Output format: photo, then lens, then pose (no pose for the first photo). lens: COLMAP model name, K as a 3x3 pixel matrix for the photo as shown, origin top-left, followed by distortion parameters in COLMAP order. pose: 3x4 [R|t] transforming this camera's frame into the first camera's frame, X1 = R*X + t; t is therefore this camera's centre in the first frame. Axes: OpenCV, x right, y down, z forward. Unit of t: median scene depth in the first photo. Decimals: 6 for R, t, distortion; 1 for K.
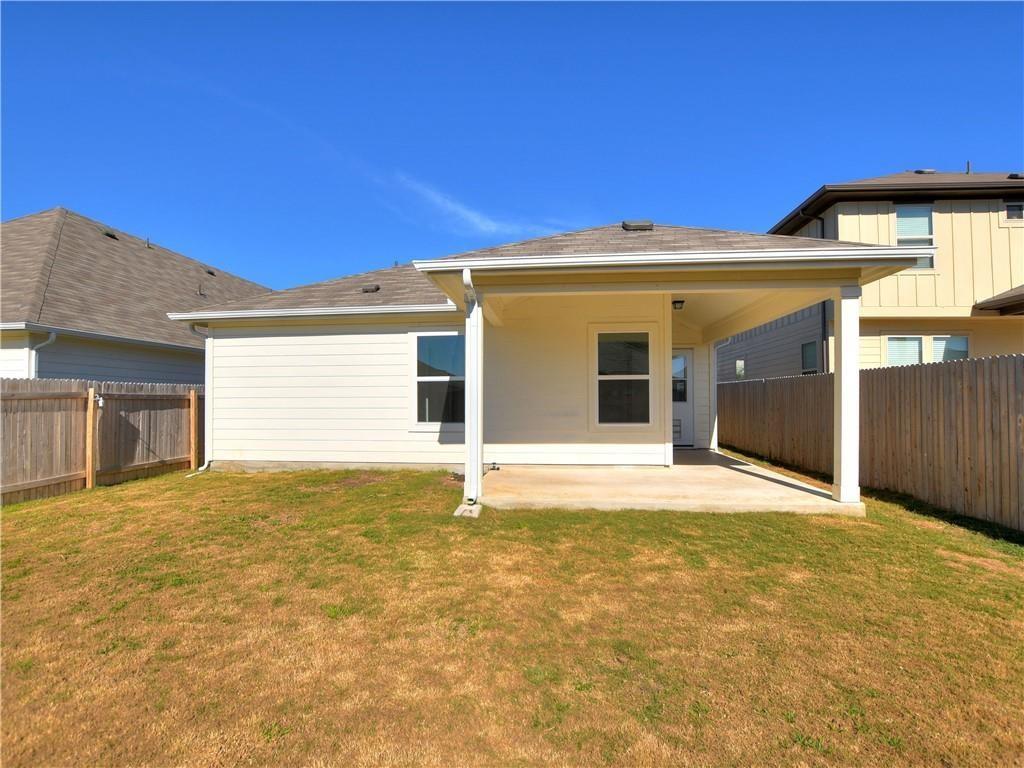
lens RADIAL K [[504.6, 0, 508.6], [0, 504.6, 392.7], [0, 0, 1]] dist [-0.027734, 0.001727]
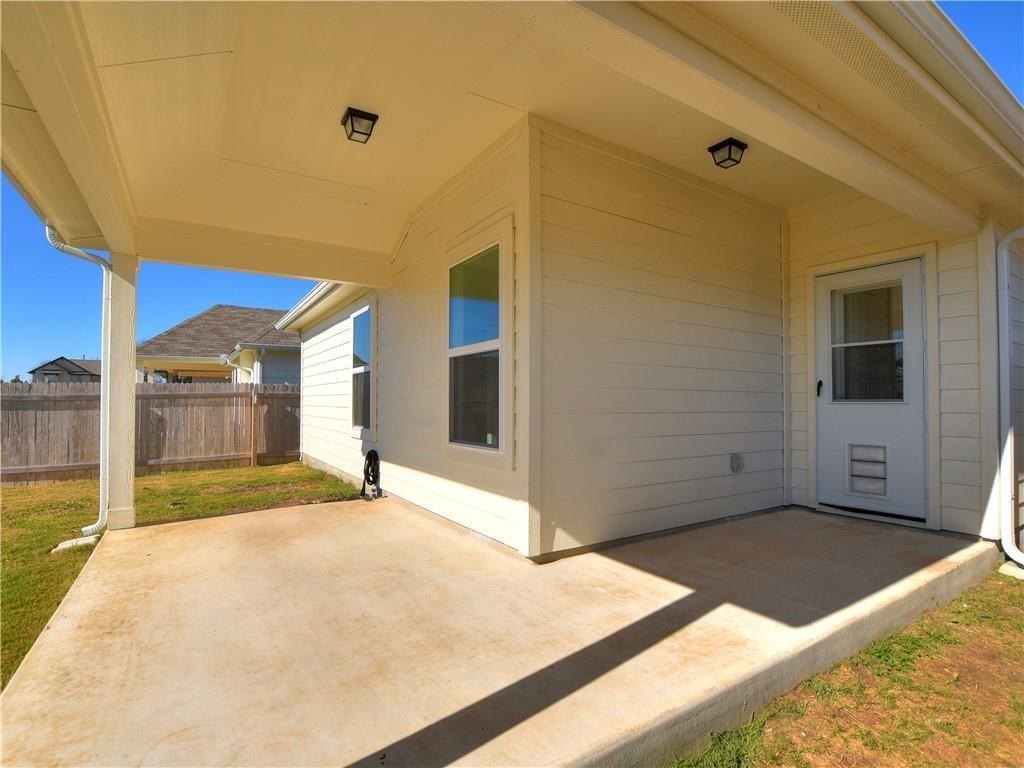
lens RADIAL K [[504.6, 0, 508.6], [0, 504.6, 392.7], [0, 0, 1]] dist [-0.027734, 0.001727]
pose [[0.622142, -0.009718, -0.782844, 0.612098], [0.013870, 0.999903, -0.001390, 0.011518], [0.782782, -0.009993, 0.622216, 0.711734]]
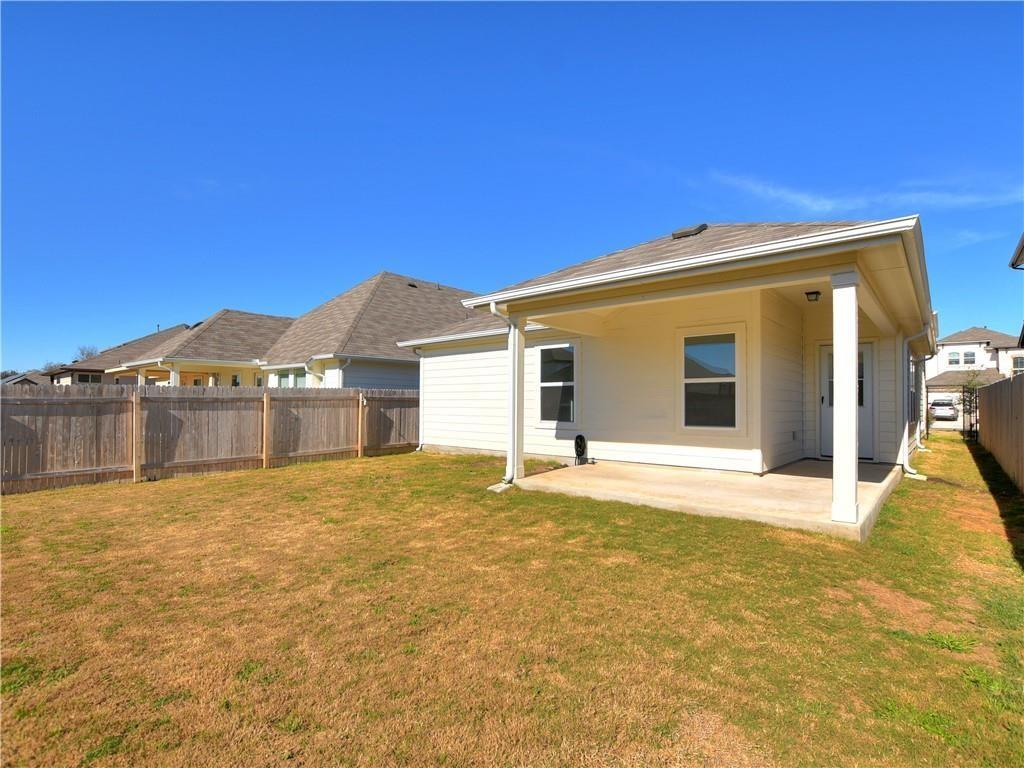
lens RADIAL K [[504.6, 0, 508.6], [0, 504.6, 392.7], [0, 0, 1]] dist [-0.027734, 0.001727]
pose [[0.815188, -0.004987, -0.579174, 0.467643], [0.002358, 0.999983, -0.005292, -0.001667], [0.579191, 0.002948, 0.815186, -0.030739]]
